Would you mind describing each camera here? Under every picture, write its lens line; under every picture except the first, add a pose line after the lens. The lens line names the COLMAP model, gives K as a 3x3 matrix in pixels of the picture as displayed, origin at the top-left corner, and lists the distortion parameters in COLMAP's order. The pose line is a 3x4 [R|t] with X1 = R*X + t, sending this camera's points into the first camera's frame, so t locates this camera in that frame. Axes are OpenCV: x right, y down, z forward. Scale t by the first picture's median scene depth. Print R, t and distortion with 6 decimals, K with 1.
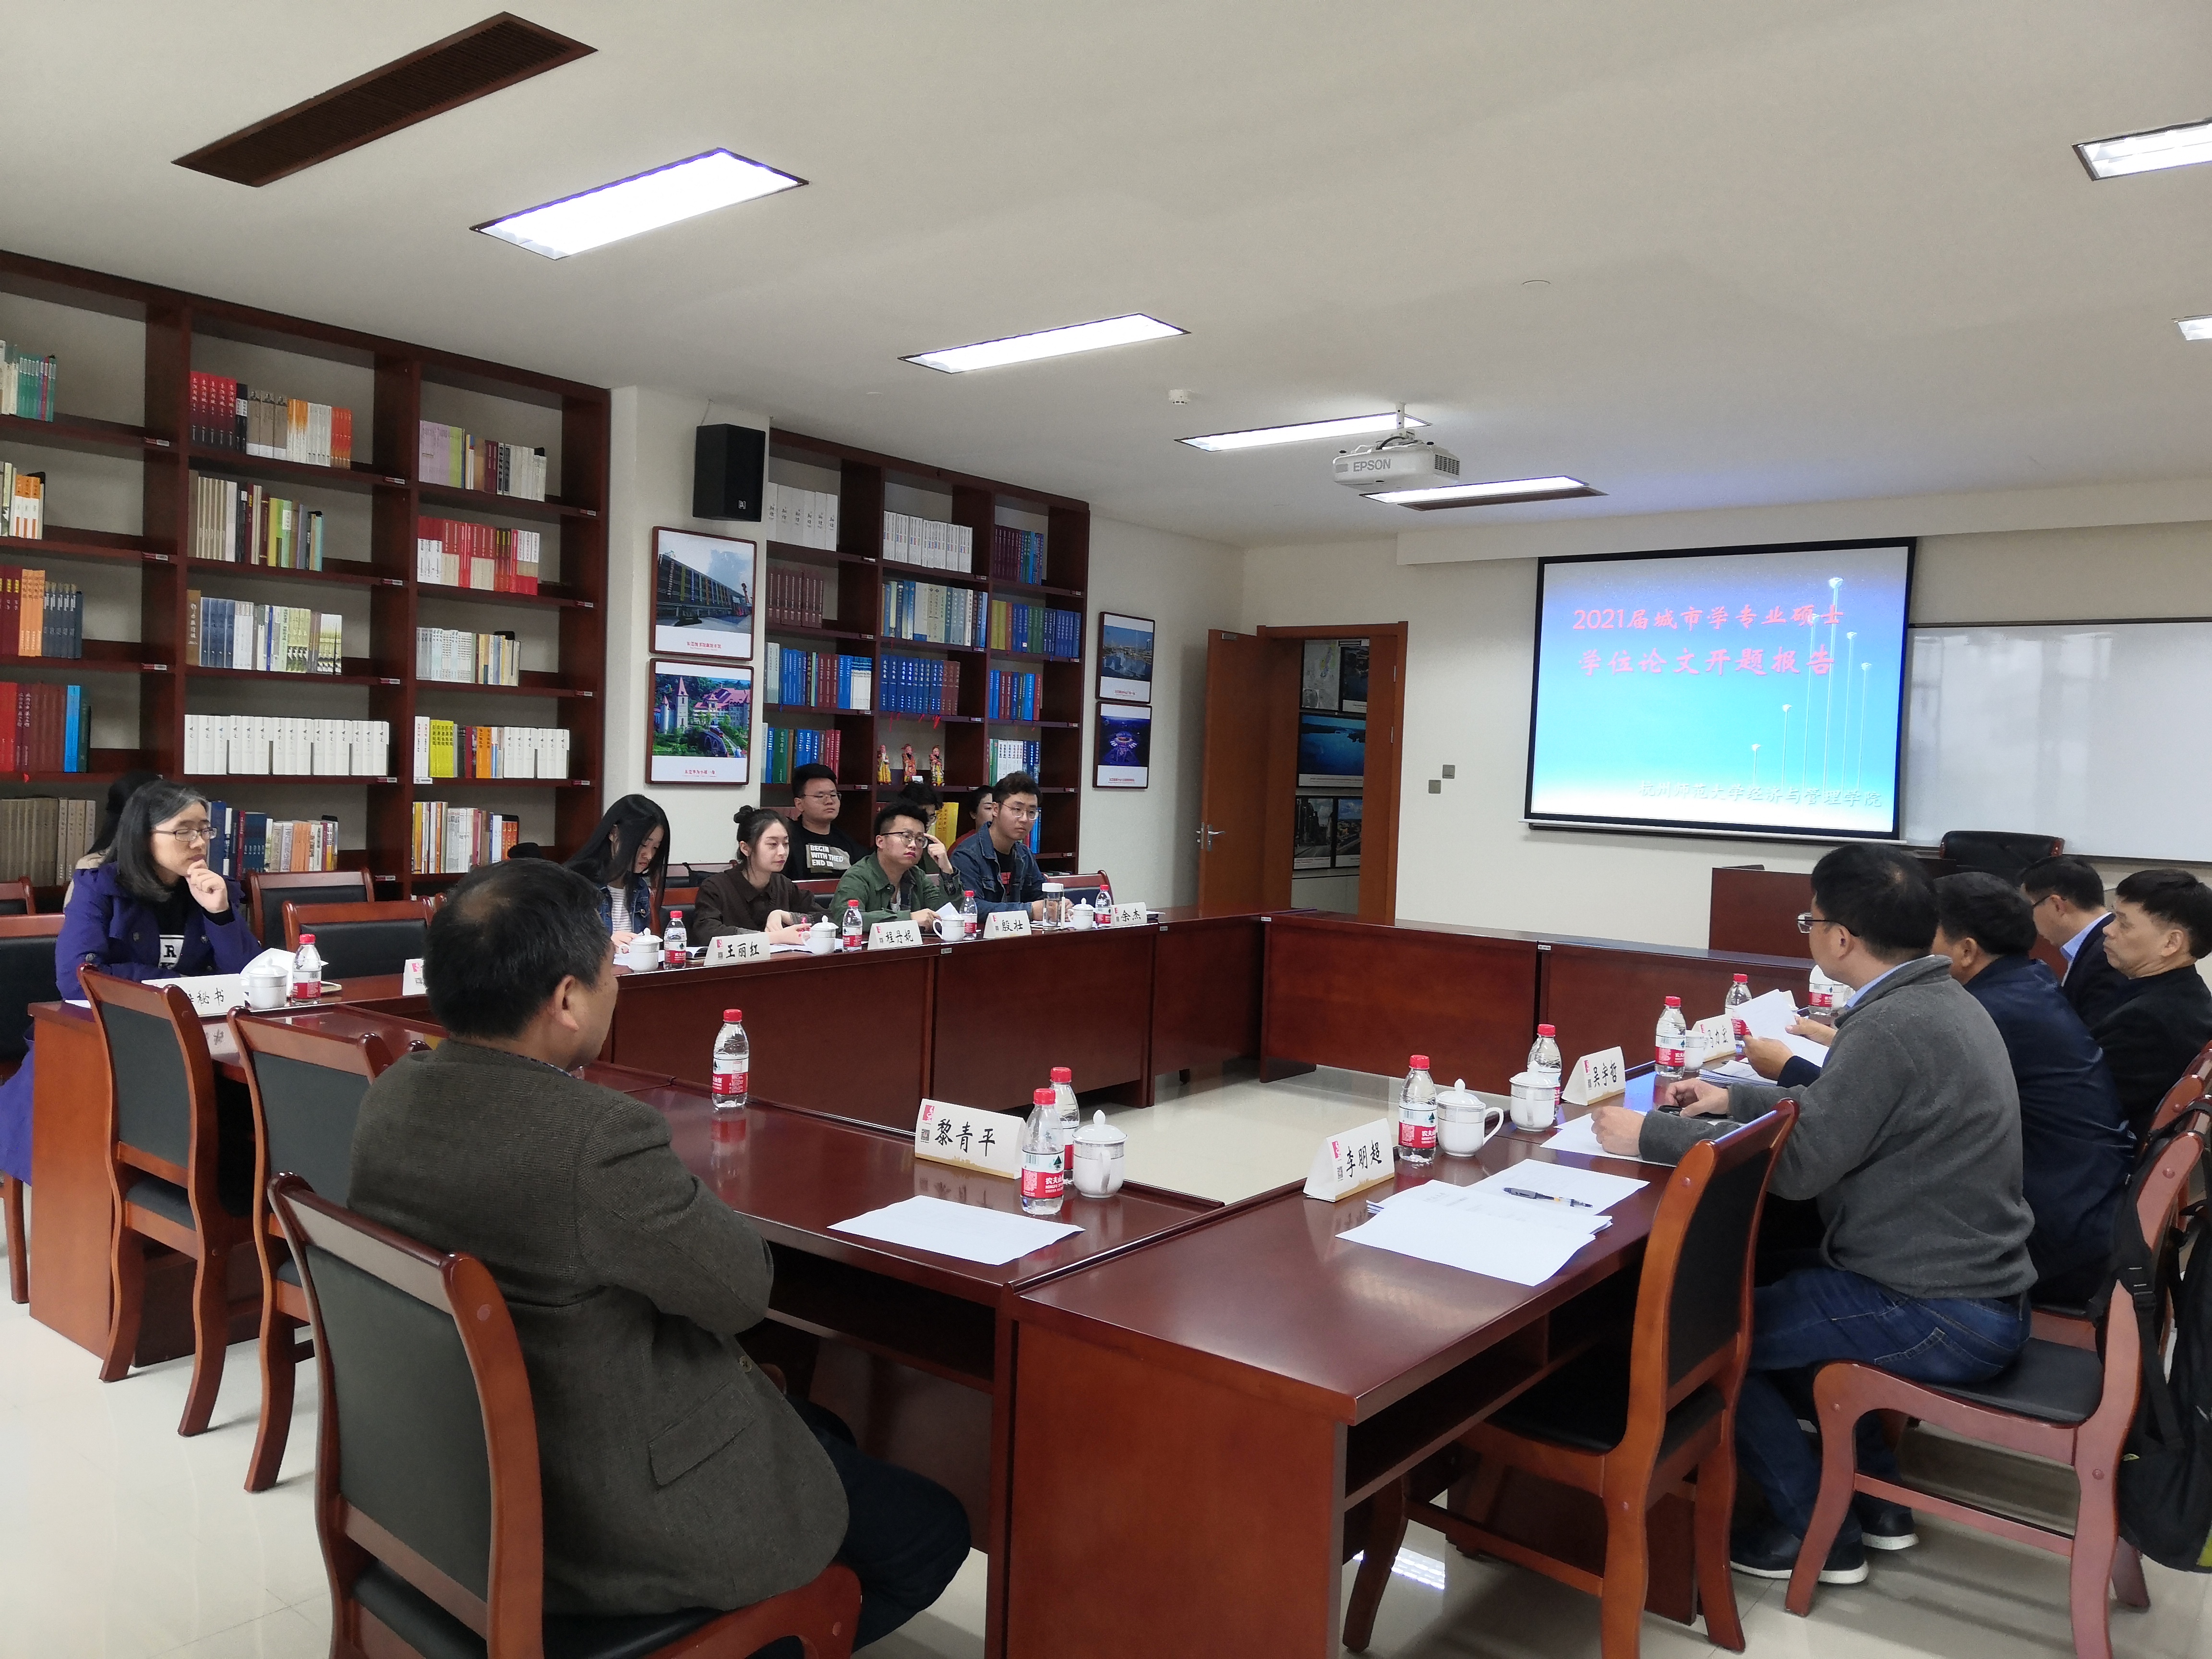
lens RADIAL K [[1664.0, 0, 1111.0], [0, 1664.0, 827.9], [0, 0, 1]] dist [0.008252, 0.000119]
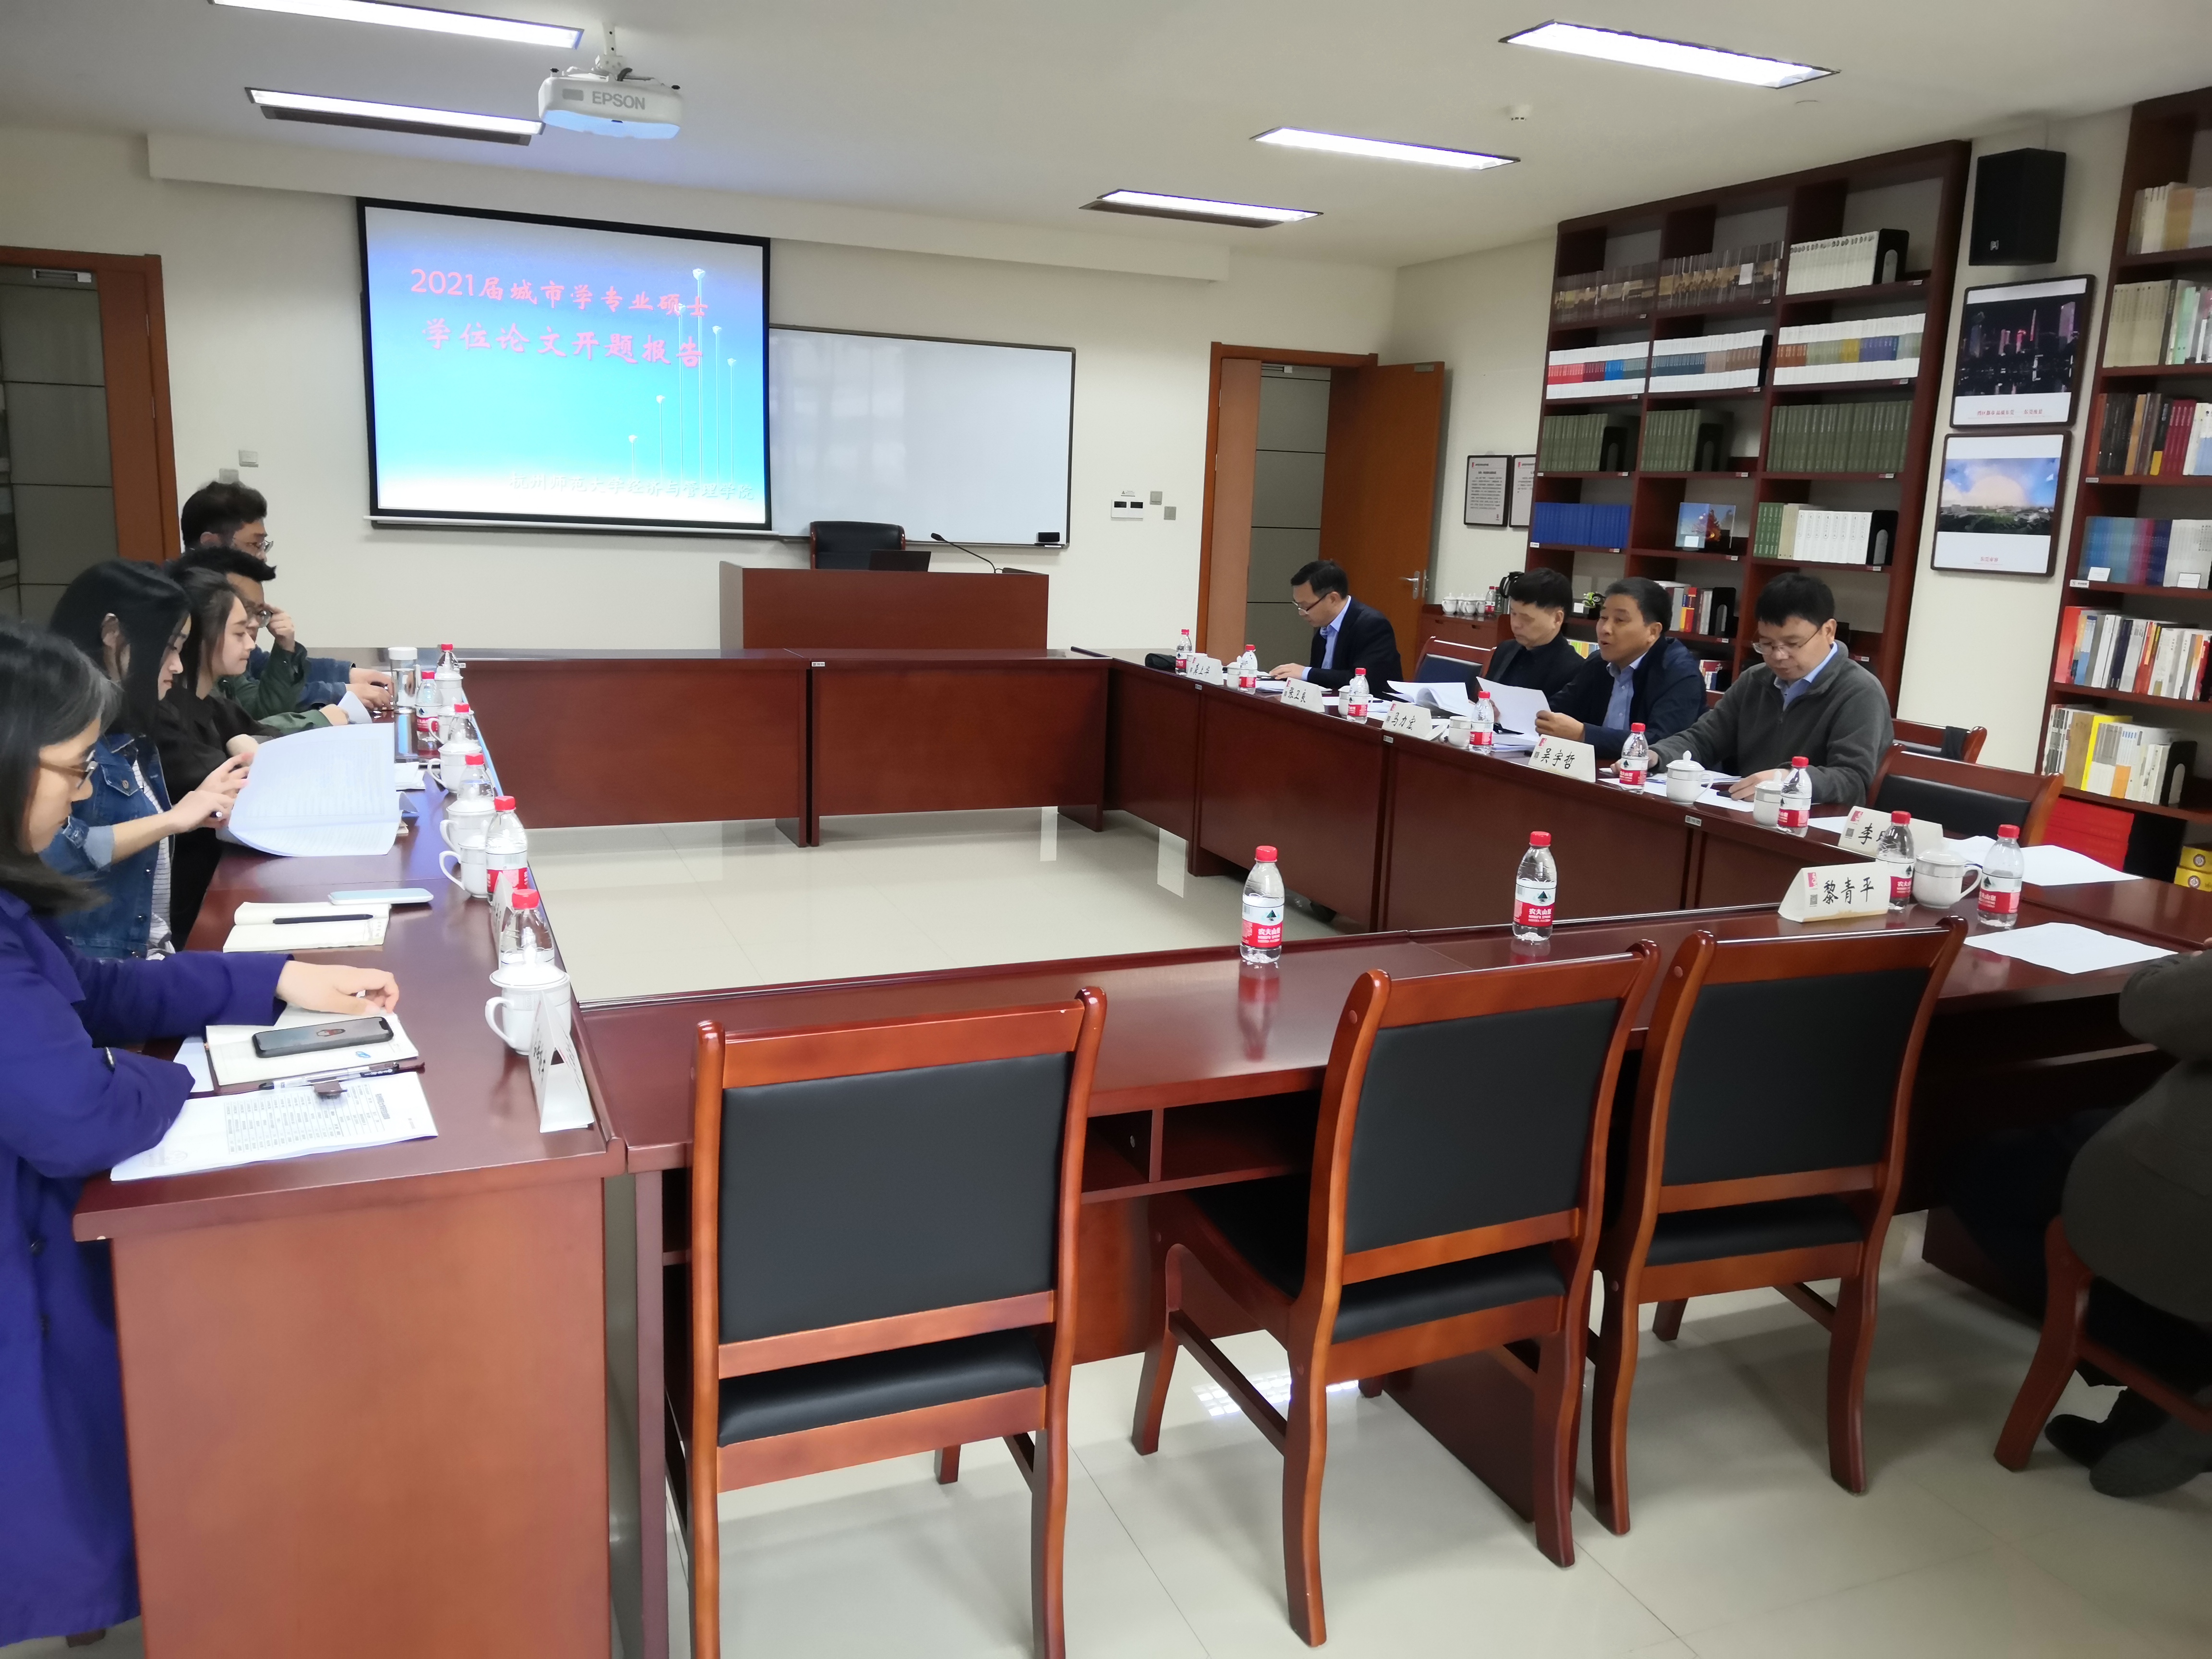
lens RADIAL K [[1664.0, 0, 1110.6], [0, 1664.0, 830.1], [0, 0, 1]] dist [0.008252, 0.000119]
pose [[0.476635, -0.187968, 0.858770, -0.373667], [0.008199, 0.977781, 0.209467, -0.026373], [-0.879063, -0.092798, 0.467586, 0.271734]]
